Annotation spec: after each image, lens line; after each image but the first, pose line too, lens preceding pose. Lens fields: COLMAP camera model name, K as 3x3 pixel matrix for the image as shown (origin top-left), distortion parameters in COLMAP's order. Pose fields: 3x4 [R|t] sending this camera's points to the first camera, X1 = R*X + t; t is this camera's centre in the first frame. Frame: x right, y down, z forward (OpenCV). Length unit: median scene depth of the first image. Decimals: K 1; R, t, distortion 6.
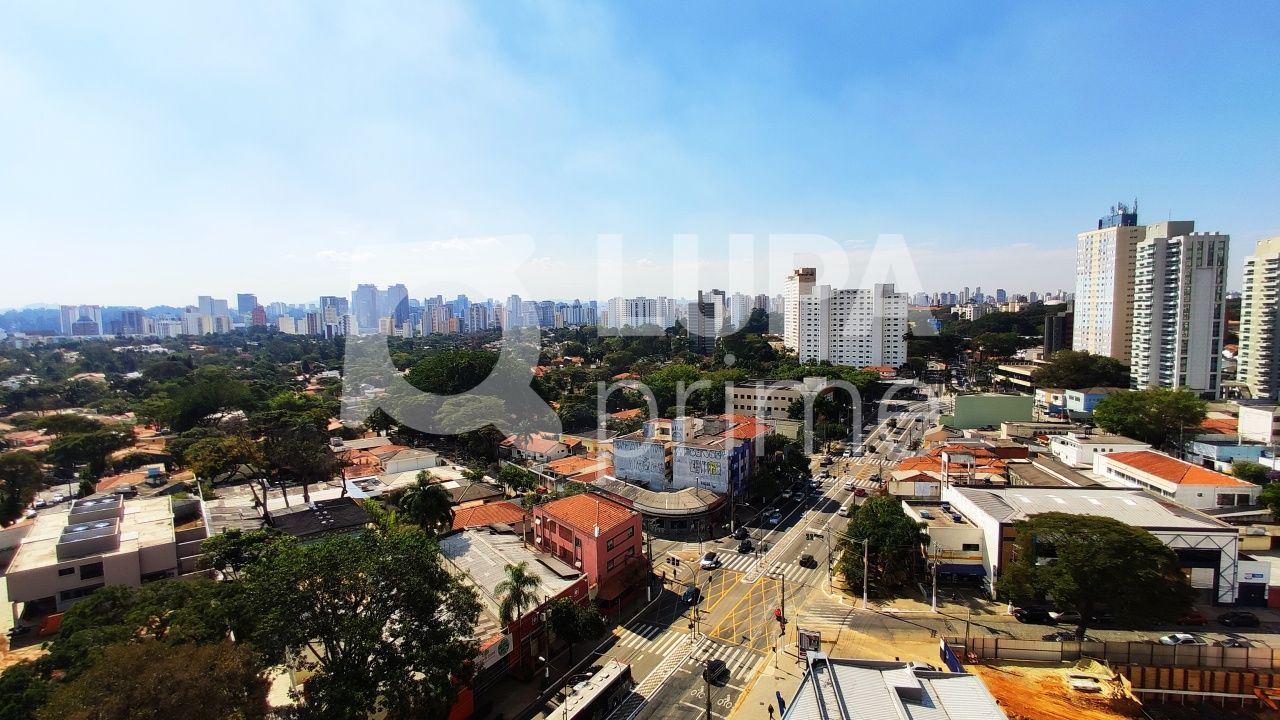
lens RADIAL K [[634.0, 0, 643.0], [0, 634.0, 361.8], [0, 0, 1]] dist [-0.000469, 0.002053]
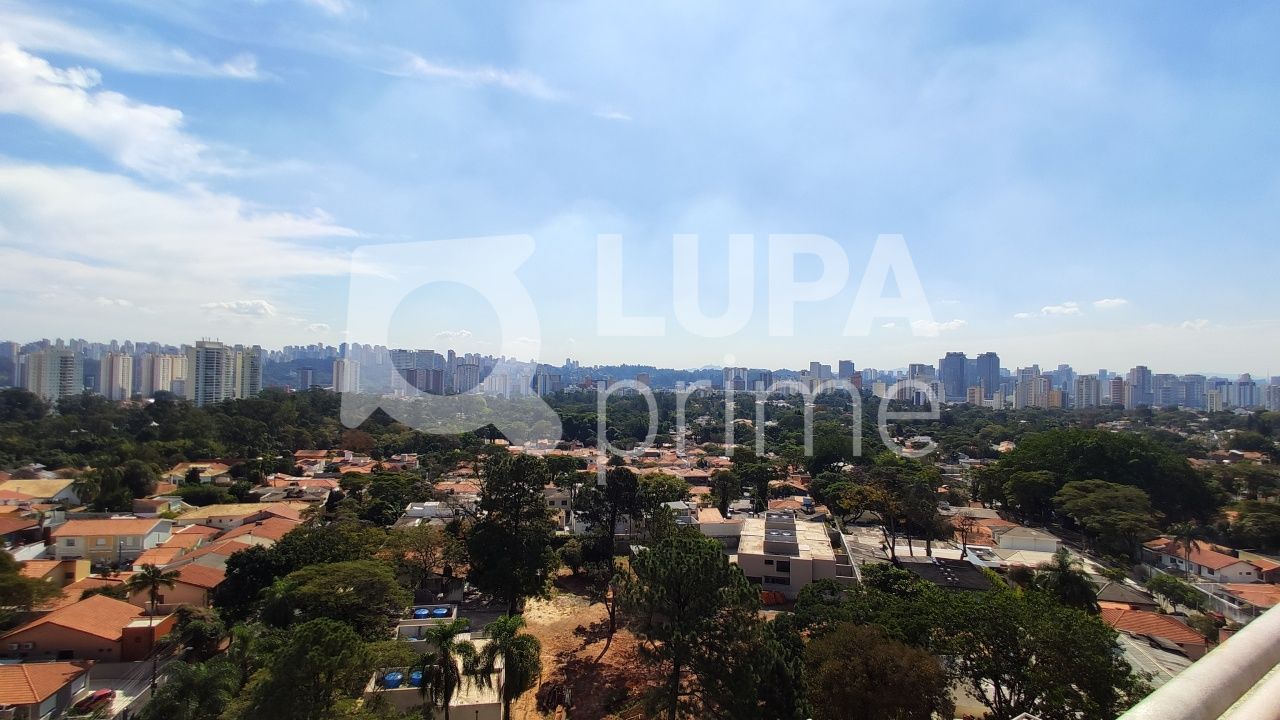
lens RADIAL K [[630.8, 0, 641.6], [0, 630.8, 362.0], [0, 0, 1]] dist [0.001091, 0.000642]
pose [[0.648525, 0.014735, -0.761051, -0.035589], [-0.095345, 0.993511, -0.062012, 0.006934], [0.755198, 0.112779, 0.645722, -0.095838]]
